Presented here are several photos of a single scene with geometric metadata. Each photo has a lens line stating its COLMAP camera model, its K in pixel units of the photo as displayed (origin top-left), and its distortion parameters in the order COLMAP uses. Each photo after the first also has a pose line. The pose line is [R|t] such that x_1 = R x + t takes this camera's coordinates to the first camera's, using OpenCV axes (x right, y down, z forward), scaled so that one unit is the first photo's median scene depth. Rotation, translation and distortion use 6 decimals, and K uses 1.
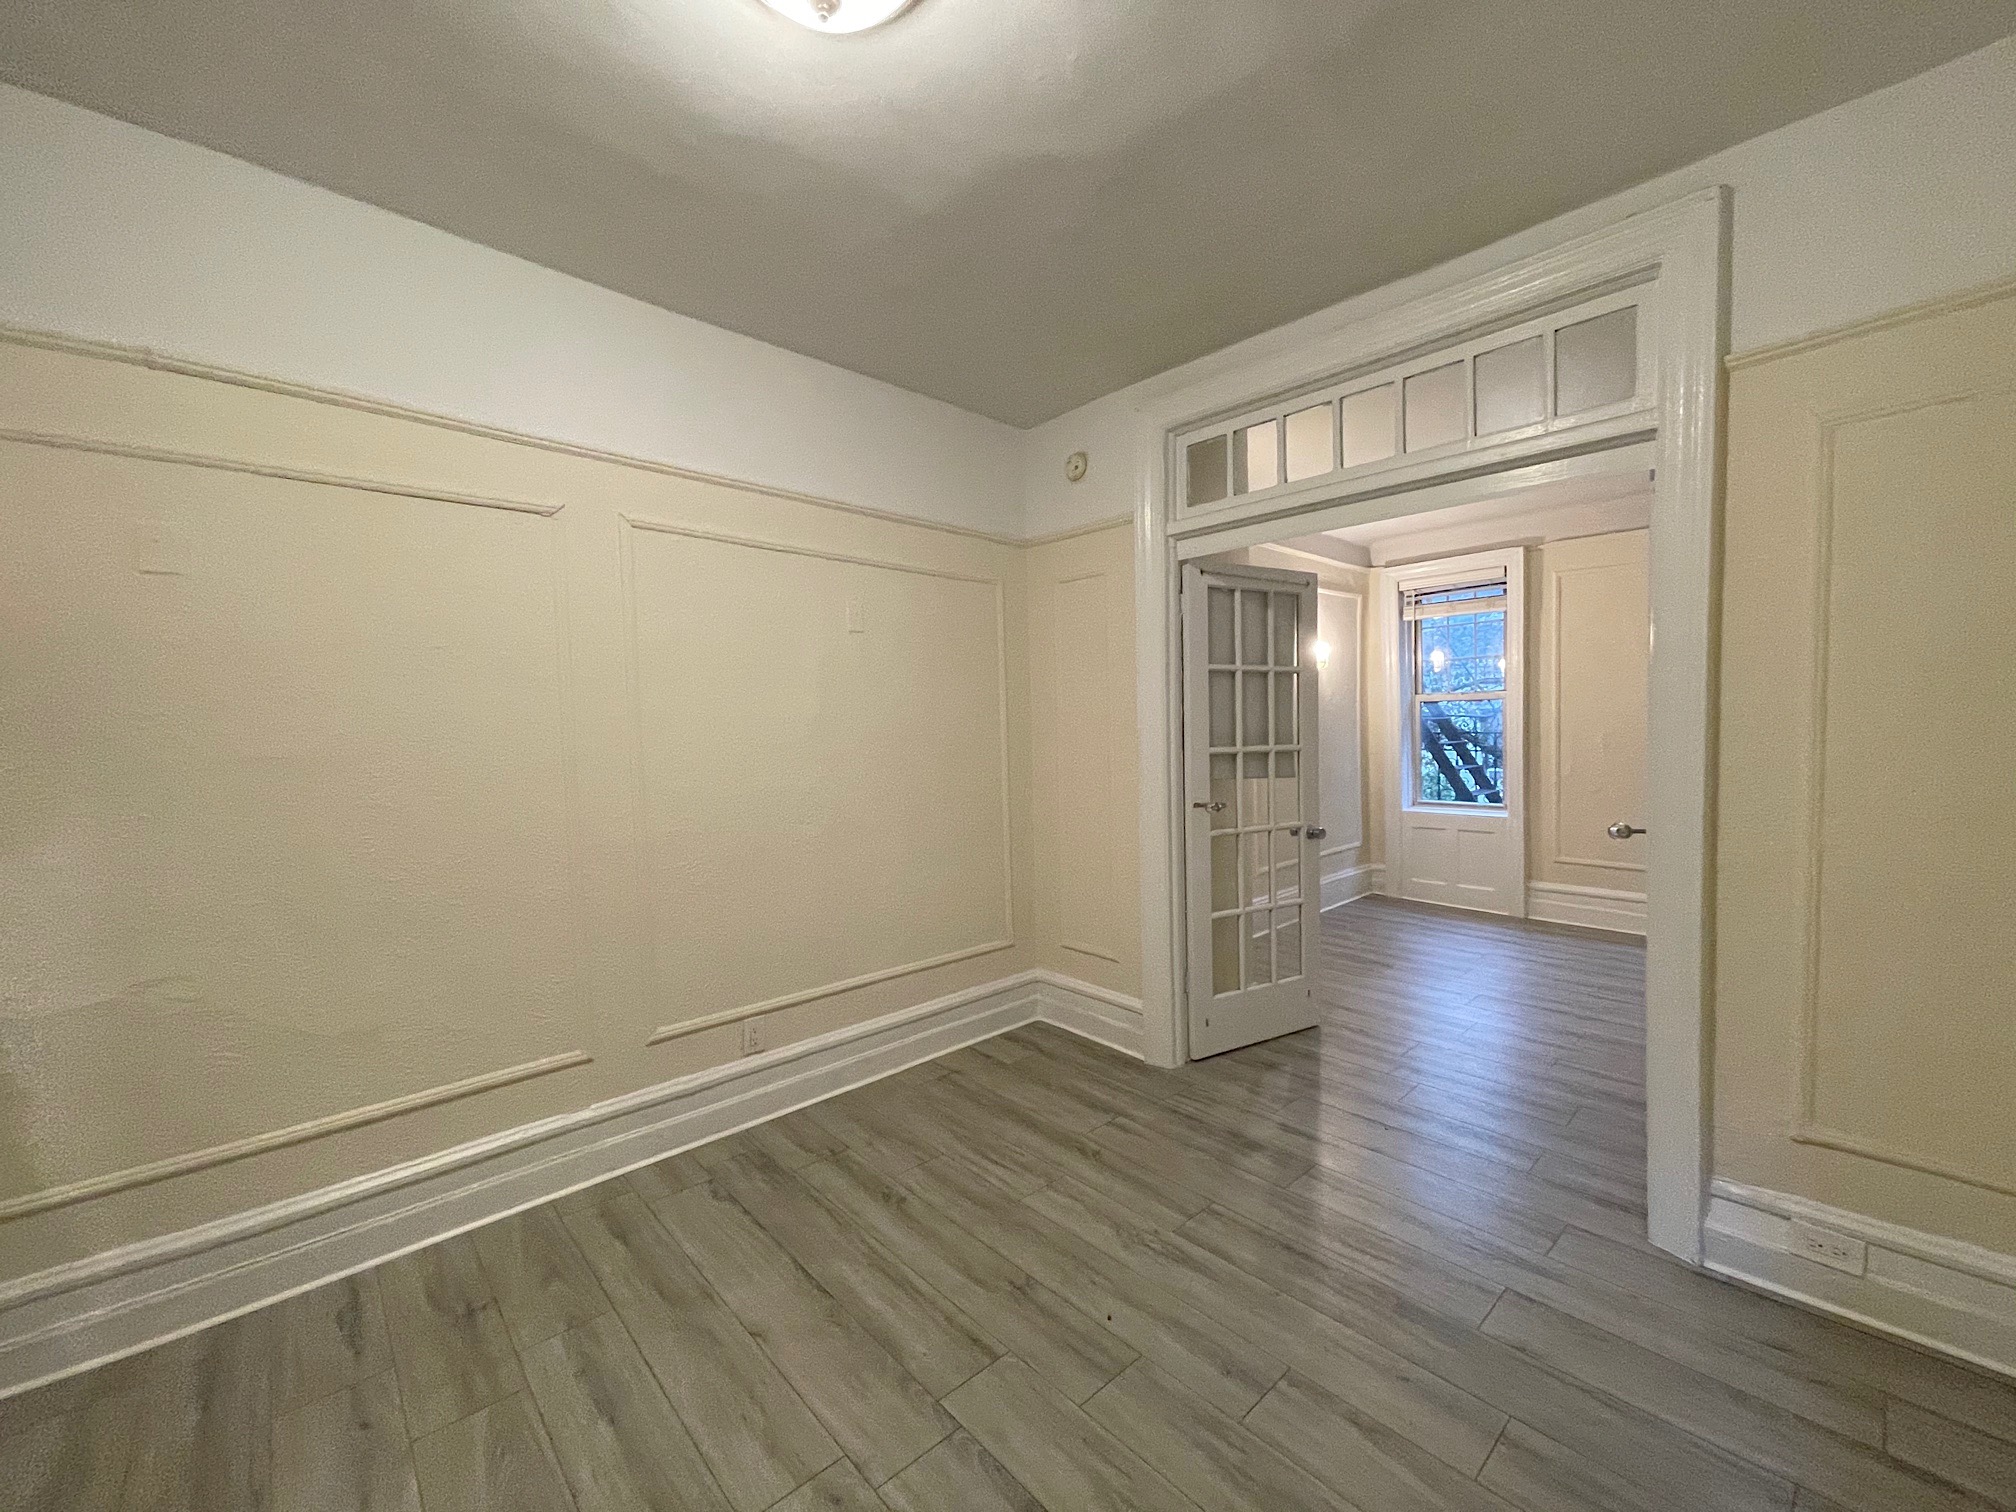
lens RADIAL K [[811.4, 0, 997.6], [0, 811.4, 765.7], [0, 0, 1]] dist [-0.000367, -0.000319]
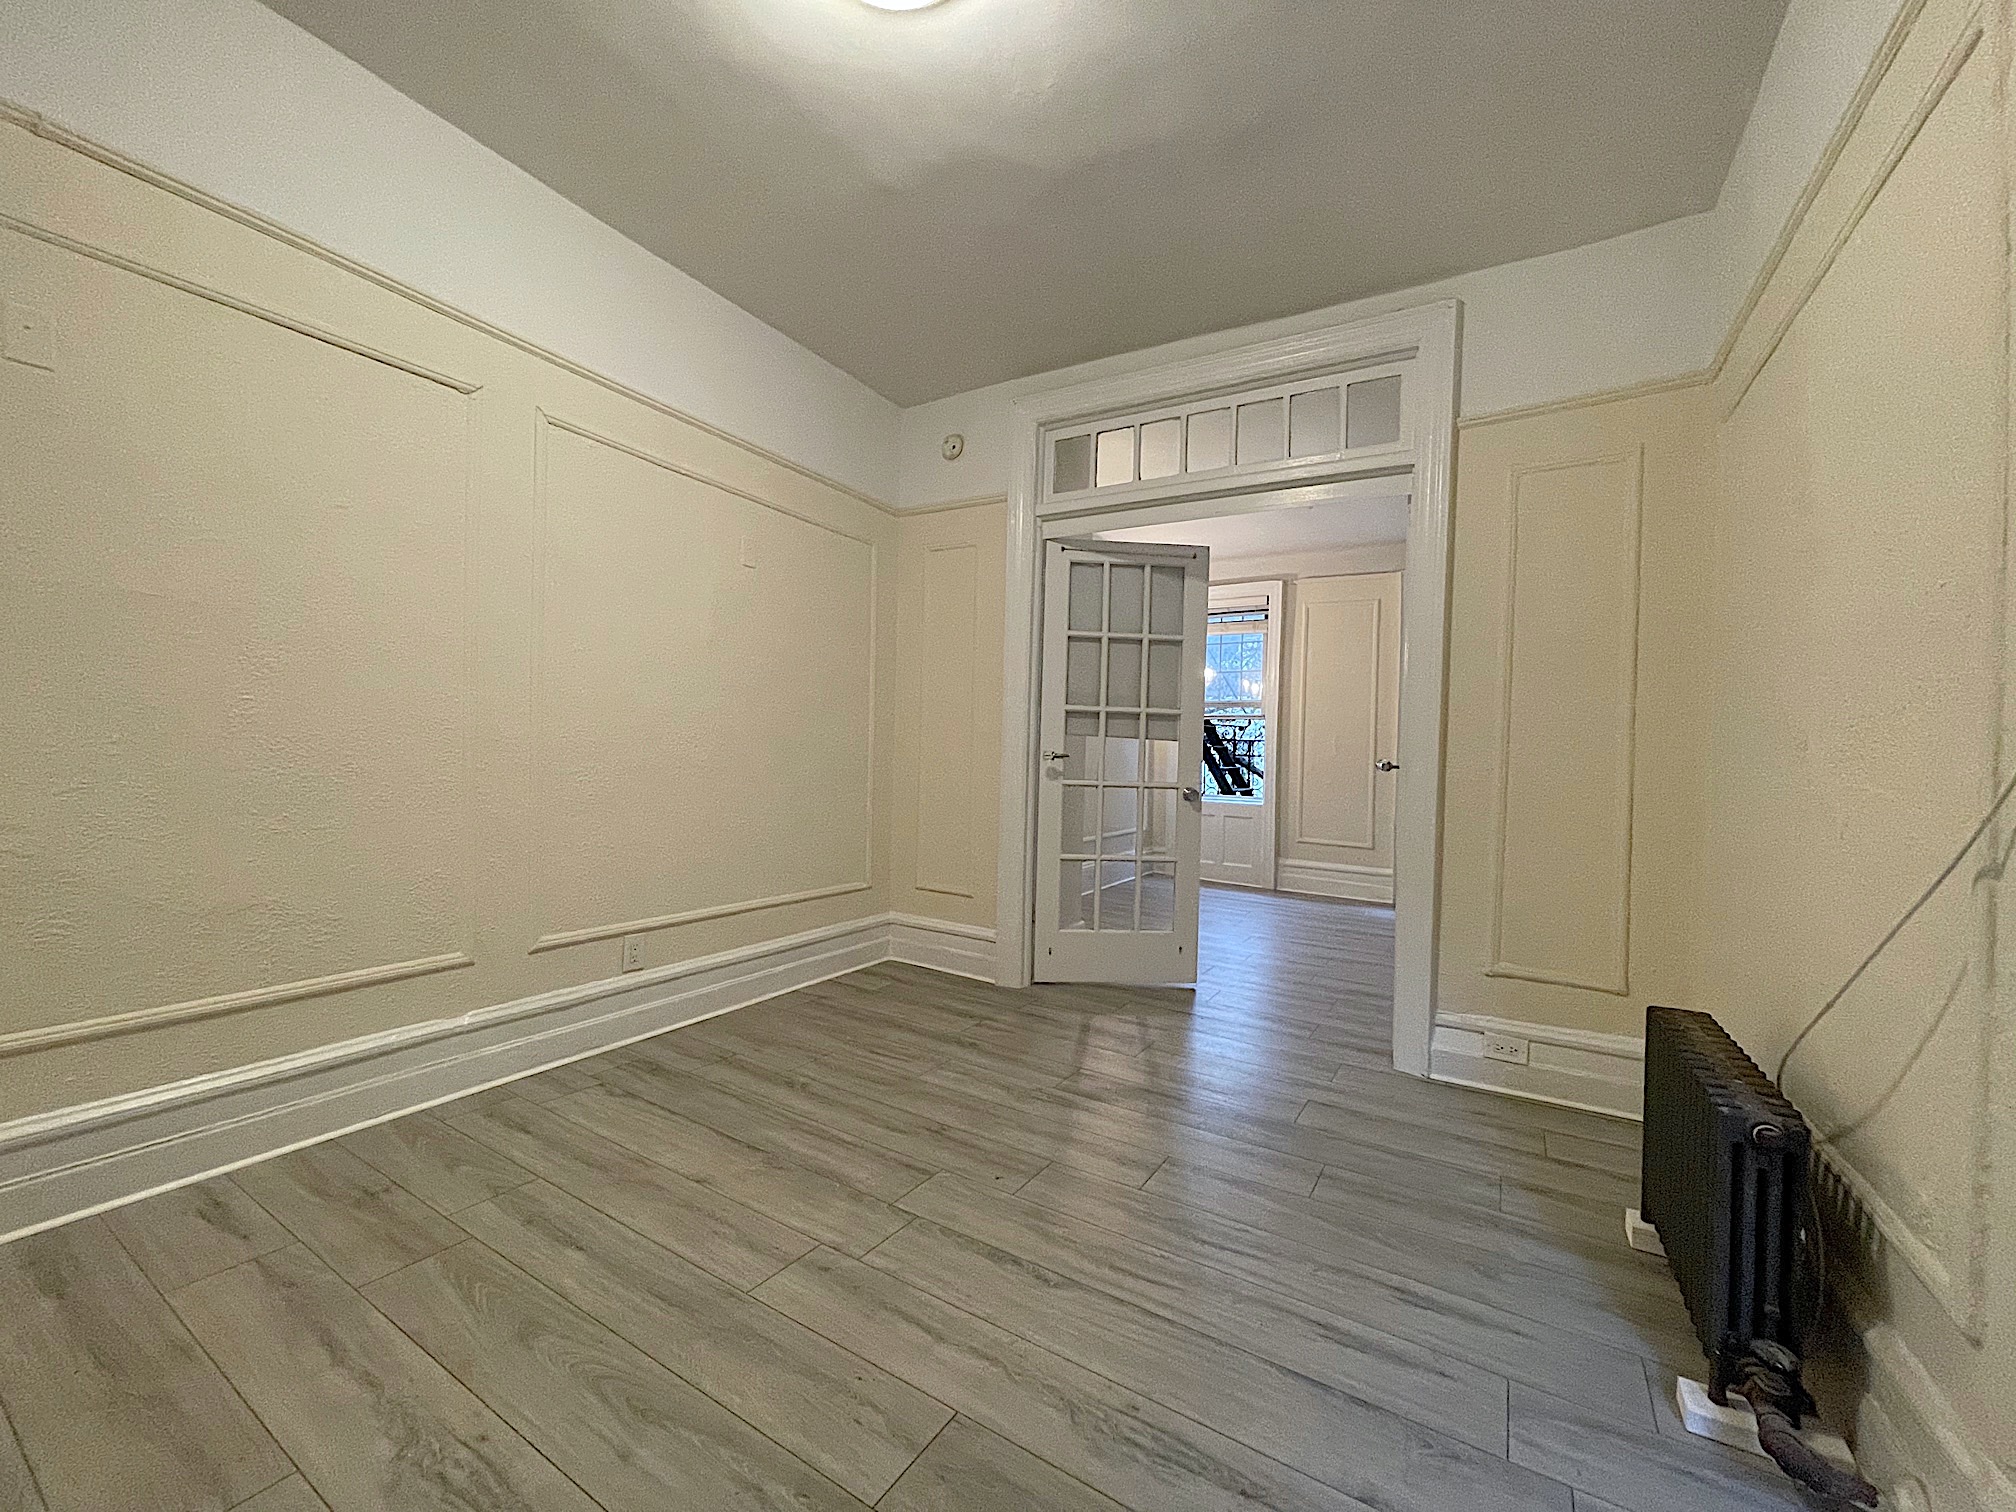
lens RADIAL K [[814.7, 0, 999.5], [0, 814.7, 764.7], [0, 0, 1]] dist [0.000338, 0.000223]
pose [[0.959444, 0.046573, 0.278026, -0.140466], [-0.038731, 0.998683, -0.033635, 0.105466], [-0.279227, 0.021503, 0.959984, -0.075109]]
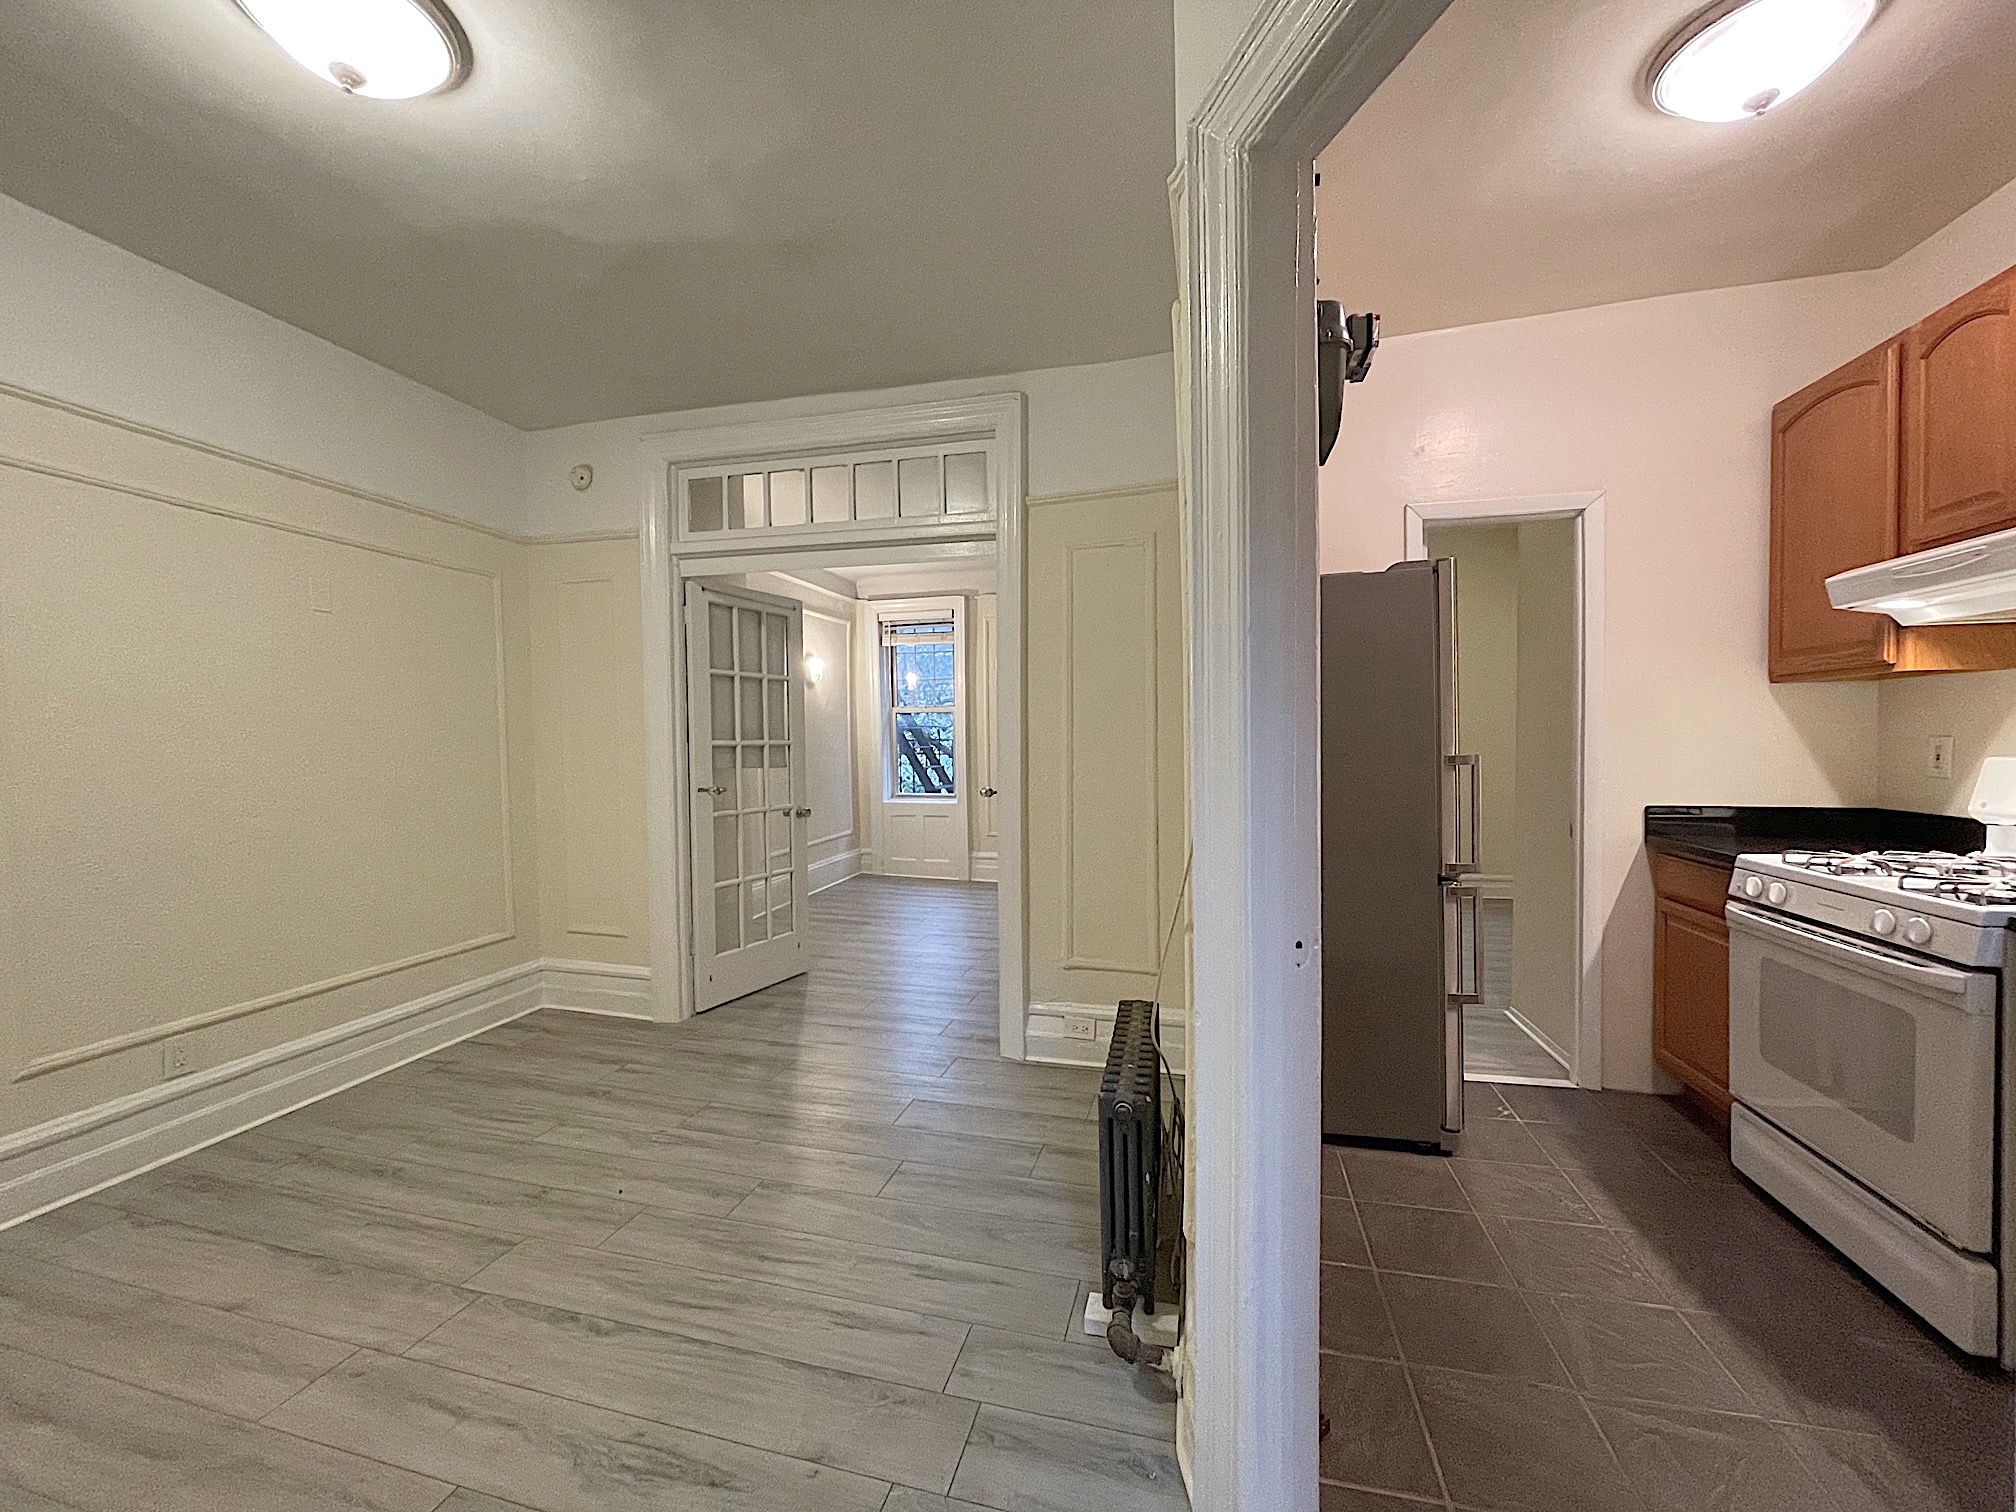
lens RADIAL K [[811.4, 0, 997.6], [0, 811.4, 765.7], [0, 0, 1]] dist [-0.000367, -0.000319]
pose [[0.839866, -0.004465, 0.542775, -0.026483], [0.013871, 0.999816, -0.013238, 0.036190], [-0.542616, 0.018647, 0.839774, -0.204009]]
